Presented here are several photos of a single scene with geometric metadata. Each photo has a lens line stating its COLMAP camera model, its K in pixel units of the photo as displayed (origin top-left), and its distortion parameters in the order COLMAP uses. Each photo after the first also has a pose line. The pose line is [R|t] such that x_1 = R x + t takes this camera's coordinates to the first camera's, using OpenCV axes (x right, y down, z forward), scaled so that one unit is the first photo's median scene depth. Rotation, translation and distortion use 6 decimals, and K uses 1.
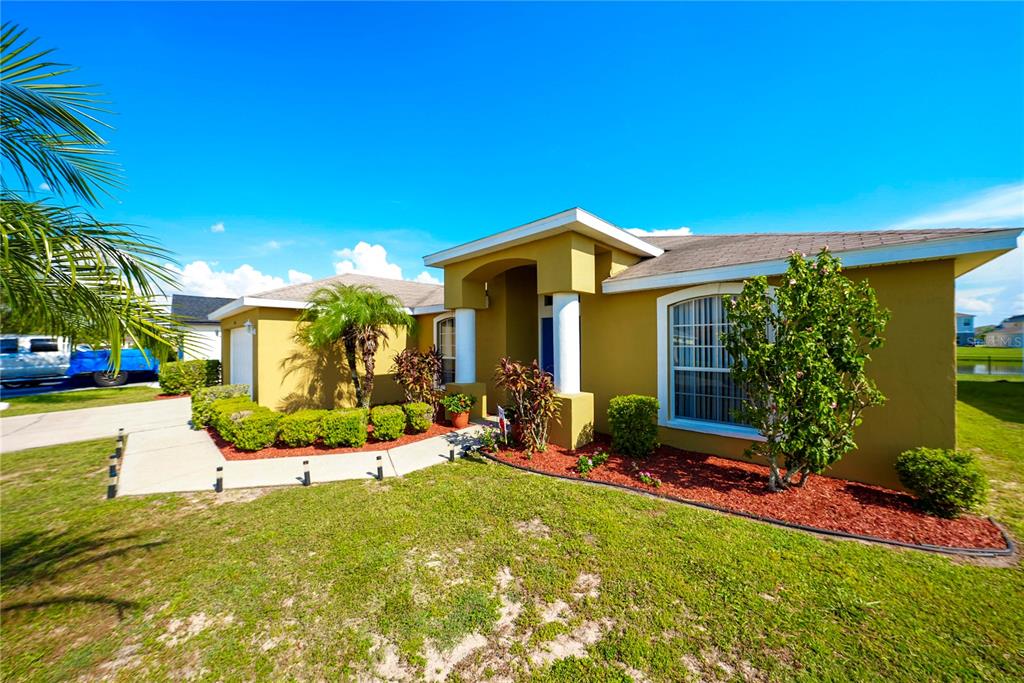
lens RADIAL K [[356.4, 0, 514.2], [0, 356.4, 339.7], [0, 0, 1]] dist [-0.026937, 0.005795]
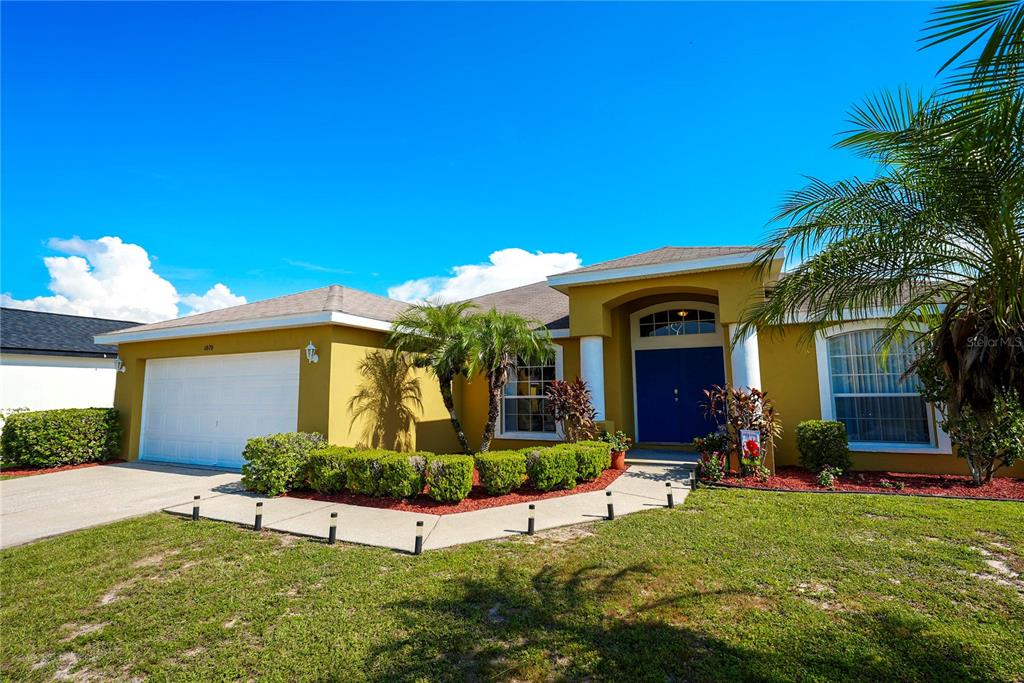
lens RADIAL K [[489.3, 0, 509.0], [0, 489.3, 334.4], [0, 0, 1]] dist [-0.005783, -0.000076]
pose [[0.951083, 0.031840, 0.307291, -0.766265], [0.004219, 0.993243, -0.115973, 0.051927], [-0.308907, 0.111597, 0.944522, -0.100452]]
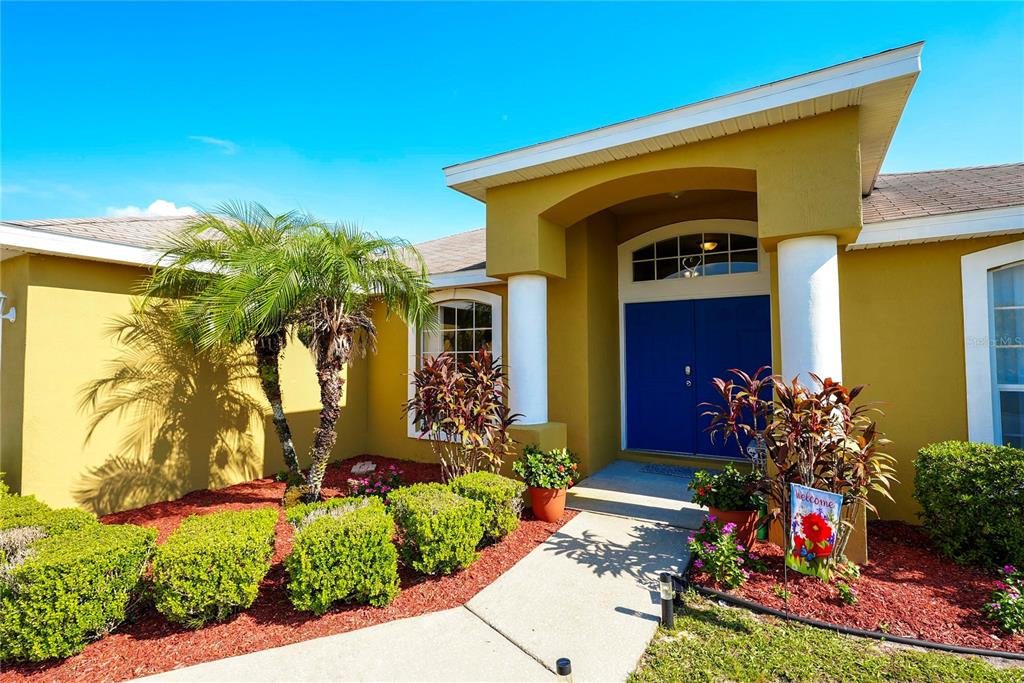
lens RADIAL K [[492.9, 0, 512.8], [0, 492.9, 338.0], [0, 0, 1]] dist [0.007508, 0.000955]
pose [[0.974741, 0.008973, 0.223157, -0.339552], [-0.001469, 0.999429, -0.033767, 0.025591], [-0.223332, 0.032587, 0.974198, 0.346622]]
